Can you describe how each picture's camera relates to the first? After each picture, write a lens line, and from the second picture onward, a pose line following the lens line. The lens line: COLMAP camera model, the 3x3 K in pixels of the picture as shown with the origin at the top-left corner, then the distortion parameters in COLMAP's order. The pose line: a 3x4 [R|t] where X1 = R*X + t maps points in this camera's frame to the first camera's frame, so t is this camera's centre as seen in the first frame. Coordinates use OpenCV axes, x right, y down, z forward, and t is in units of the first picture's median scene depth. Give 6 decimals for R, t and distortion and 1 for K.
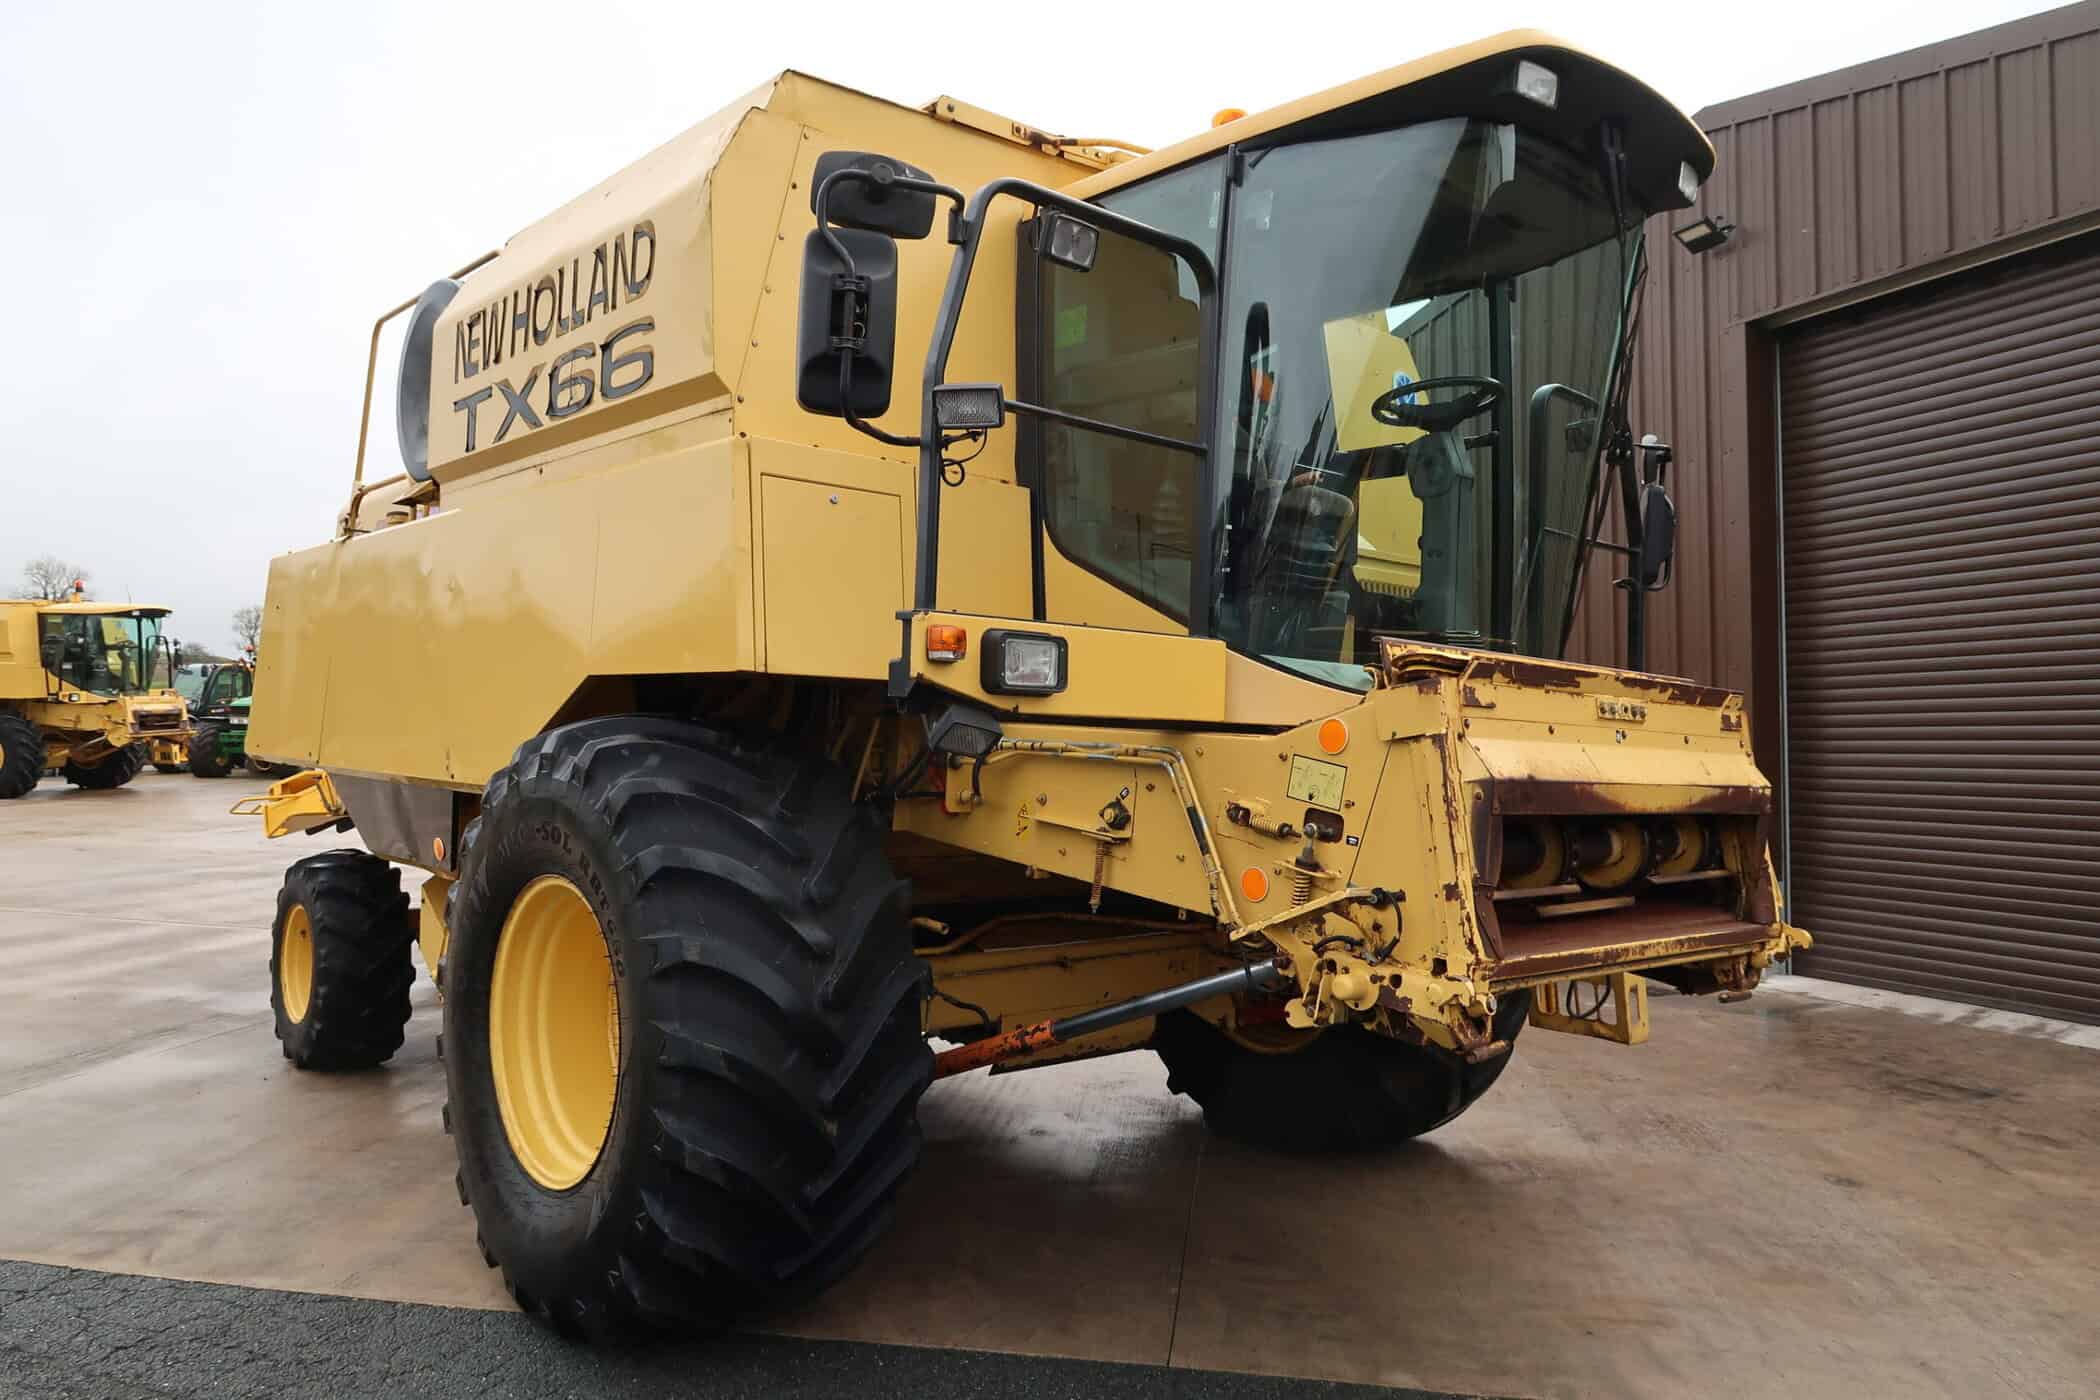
lens RADIAL K [[1456.2, 0, 1040.7], [0, 1456.2, 700.1], [0, 0, 1]] dist [-0.019100, -0.002311]
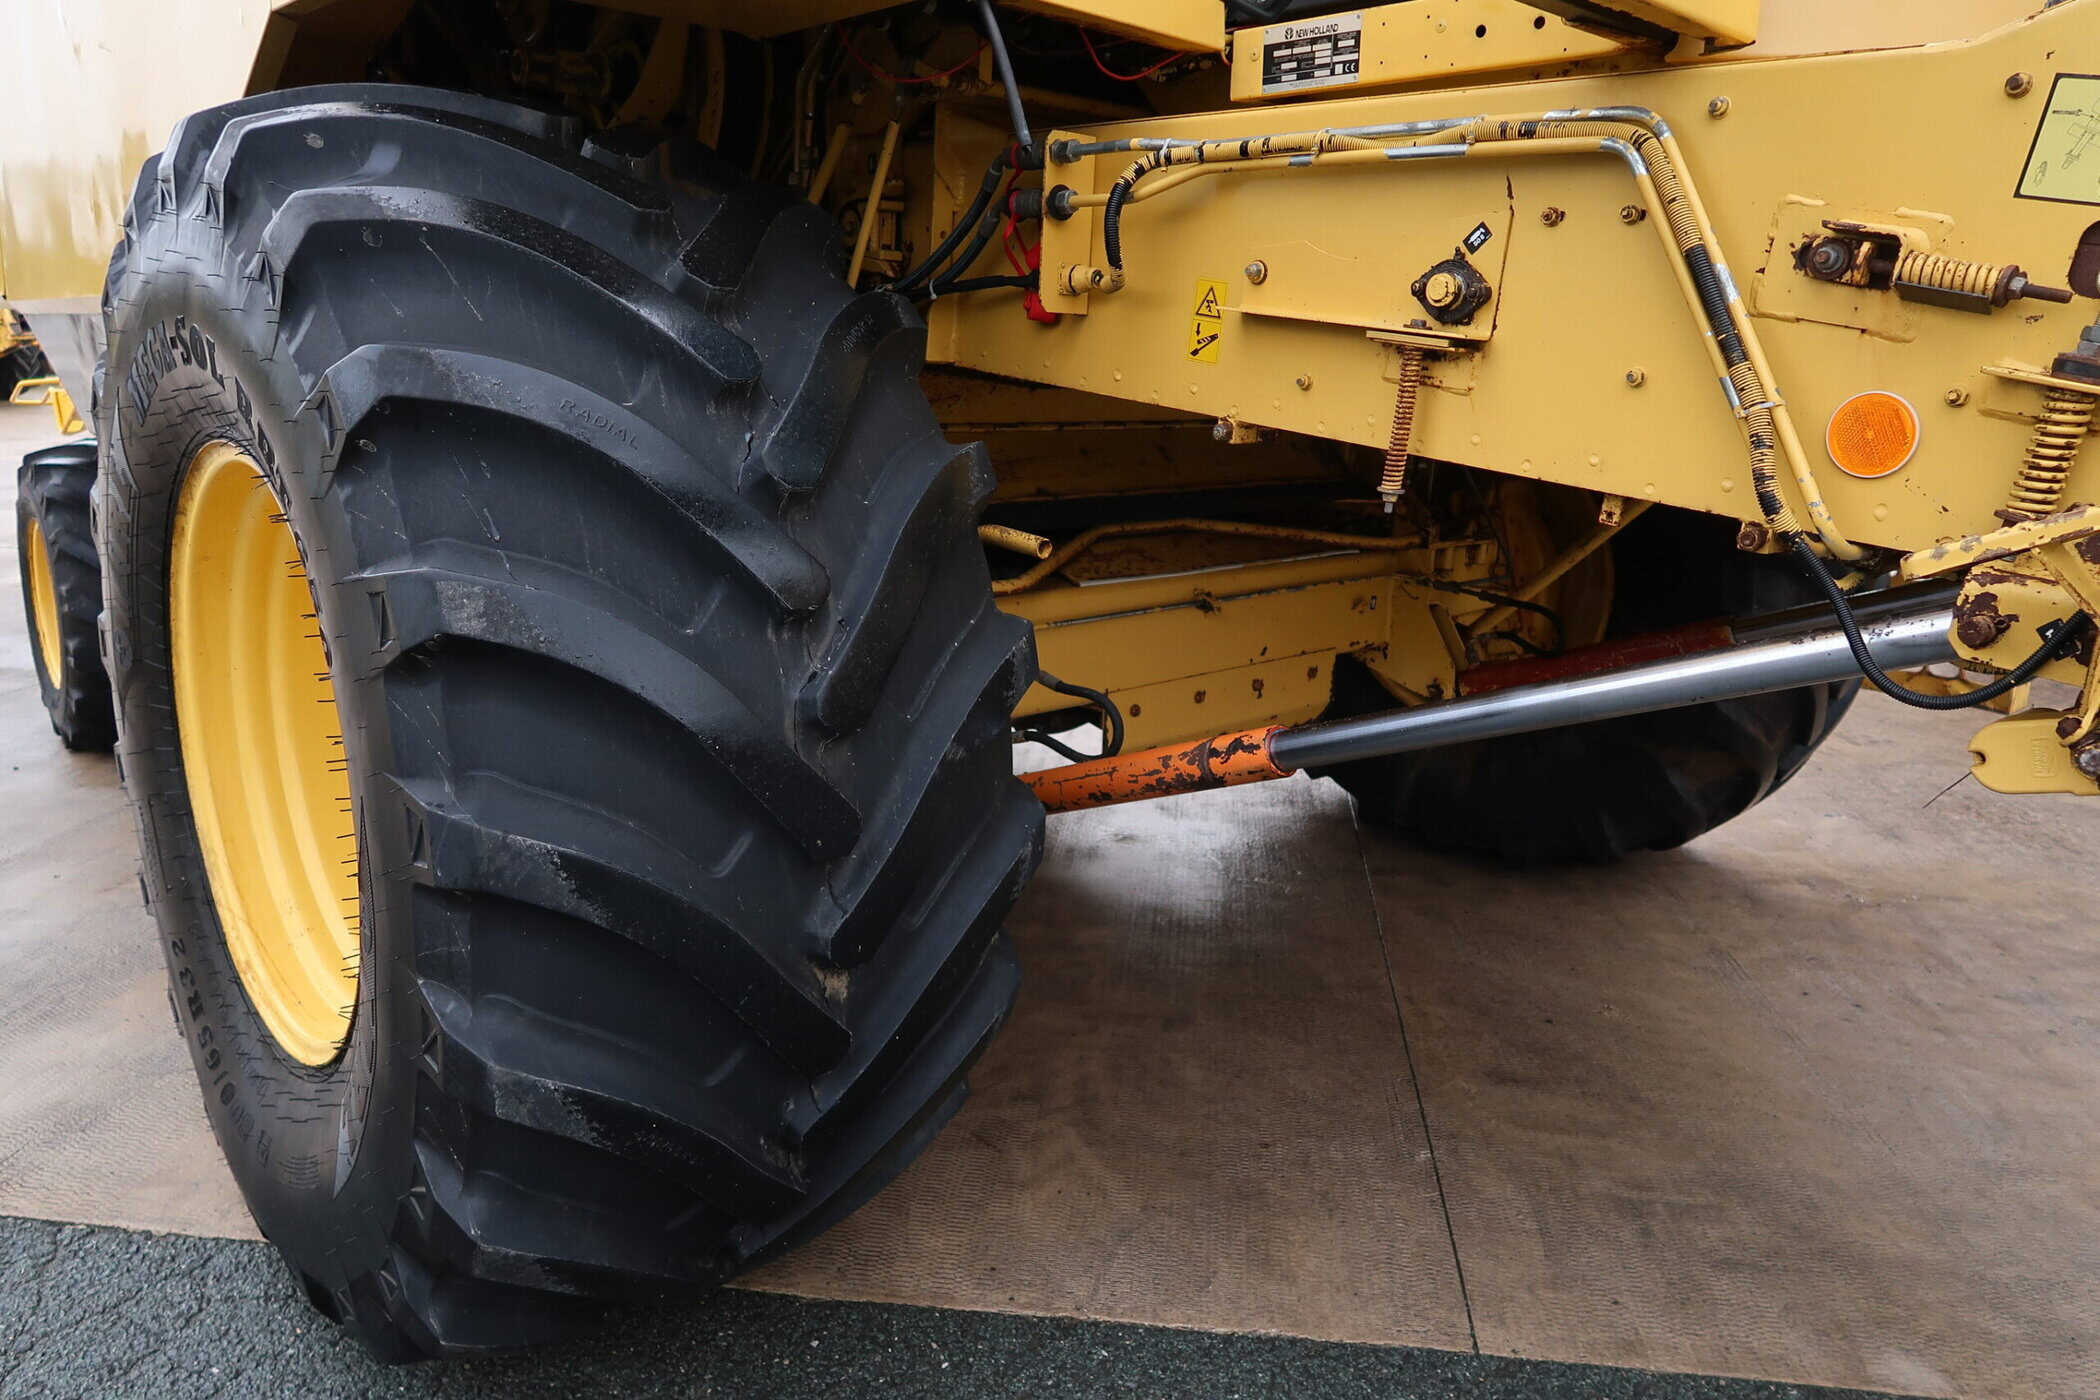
lens RADIAL K [[1456.2, 0, 1046.6], [0, 1456.2, 691.7], [0, 0, 1]] dist [-0.019100, -0.002311]
pose [[0.999844, -0.007085, 0.016160, -0.080142], [0.002765, 0.967448, 0.253056, 0.085716], [-0.017427, -0.252972, 0.967317, 0.550150]]
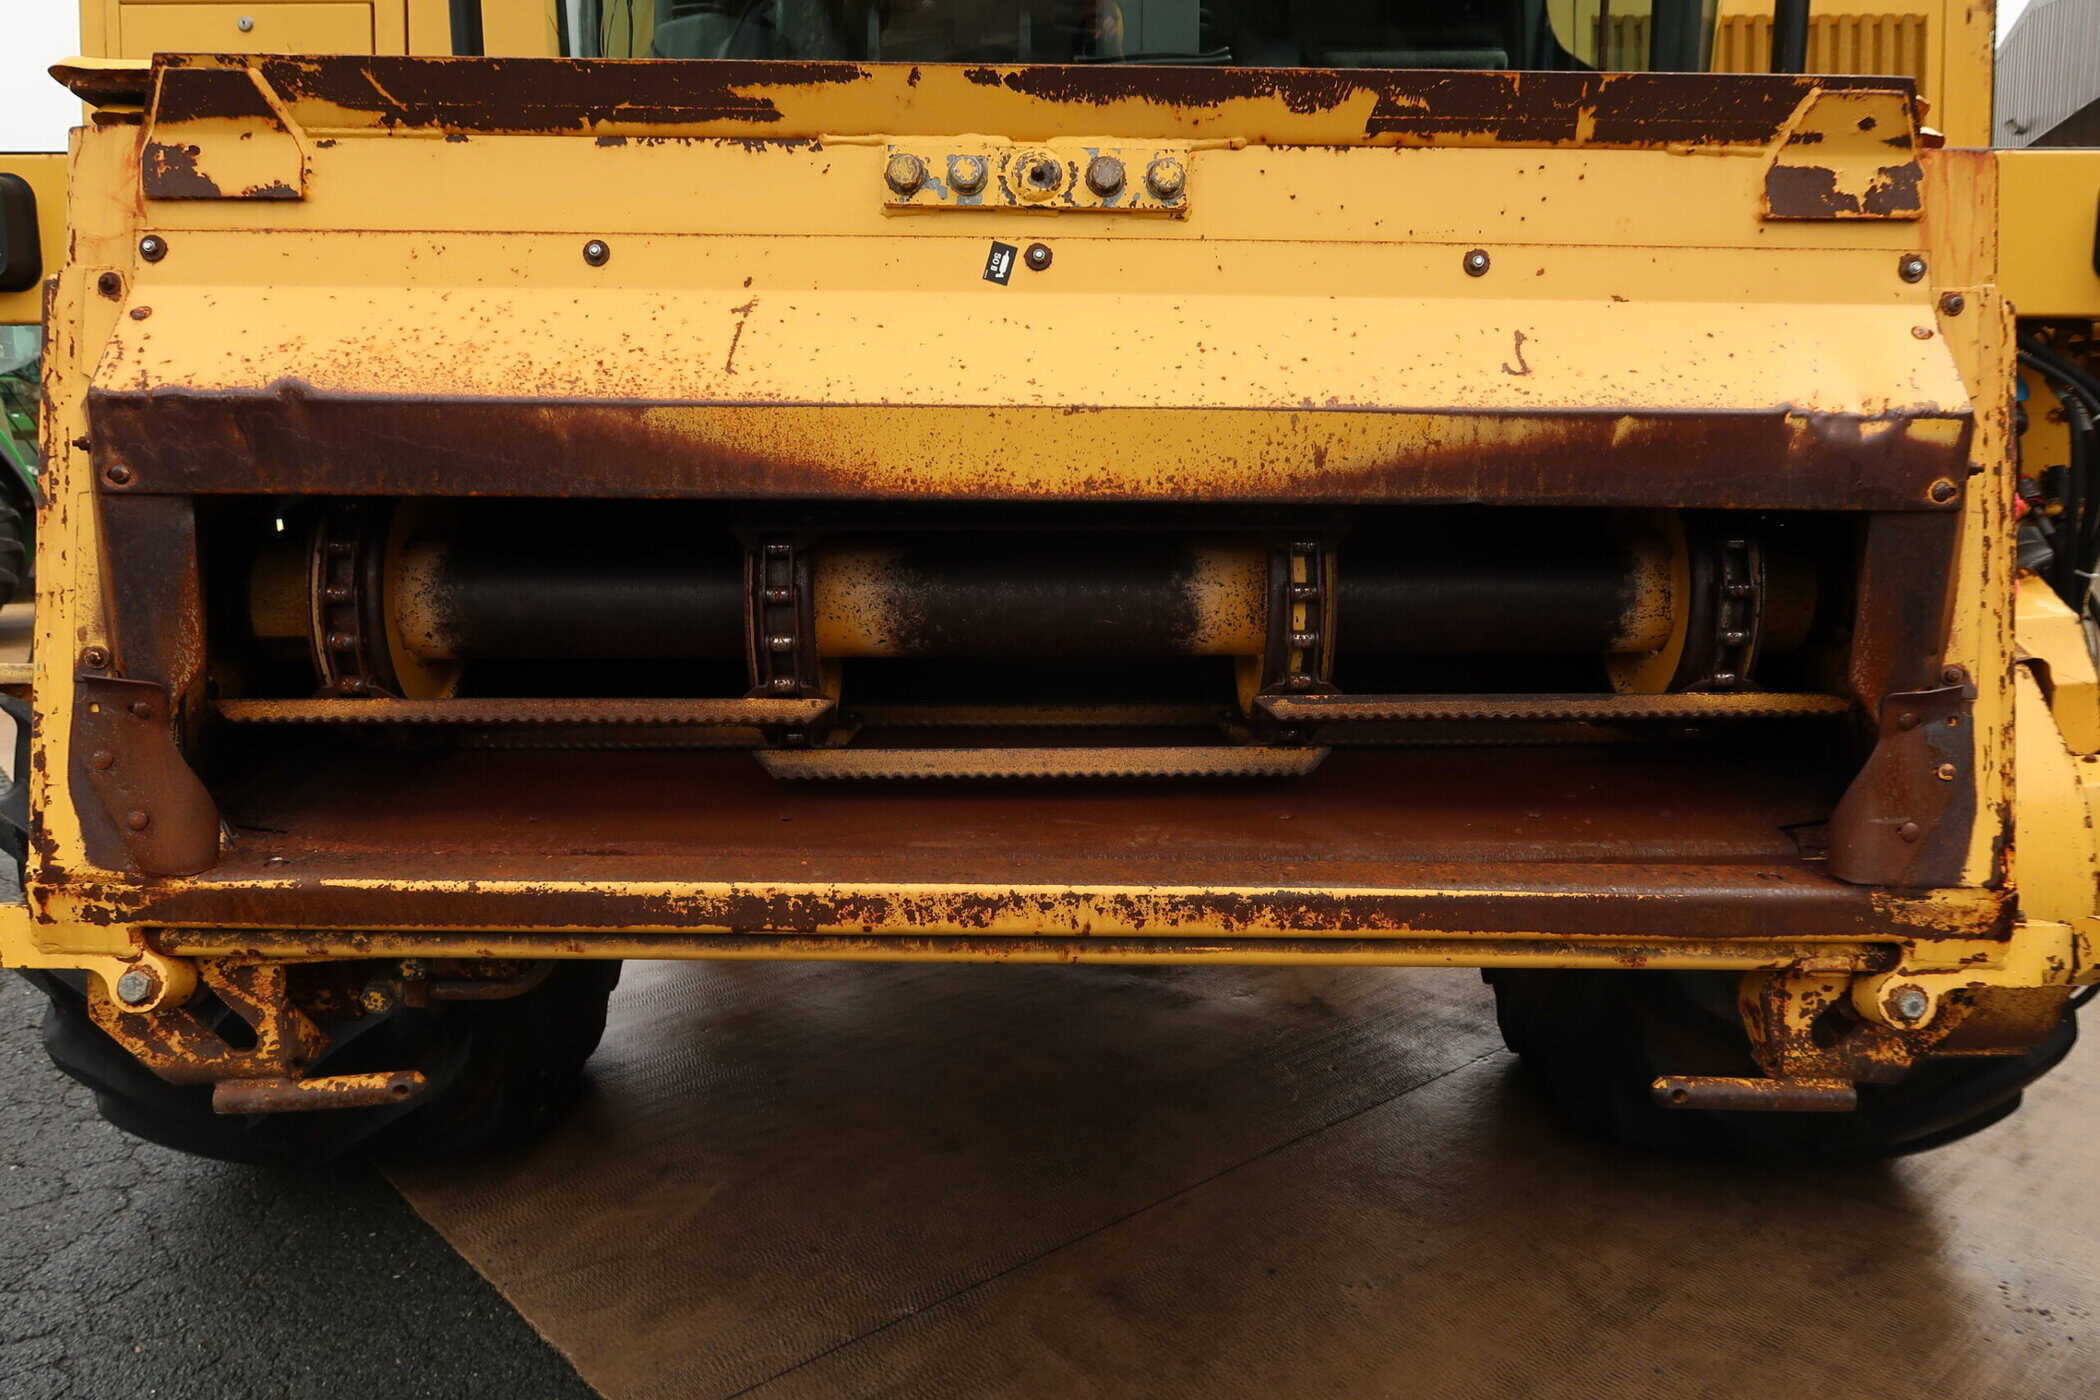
lens RADIAL K [[1516.8, 0, 1045.0], [0, 1516.8, 693.8], [0, 0, 1]] dist [-0.004741, -0.001846]
pose [[0.748857, 0.078862, -0.658022, 0.605540], [0.041441, 0.985380, 0.165256, 0.061442], [0.661434, -0.151022, 0.734641, 0.706379]]
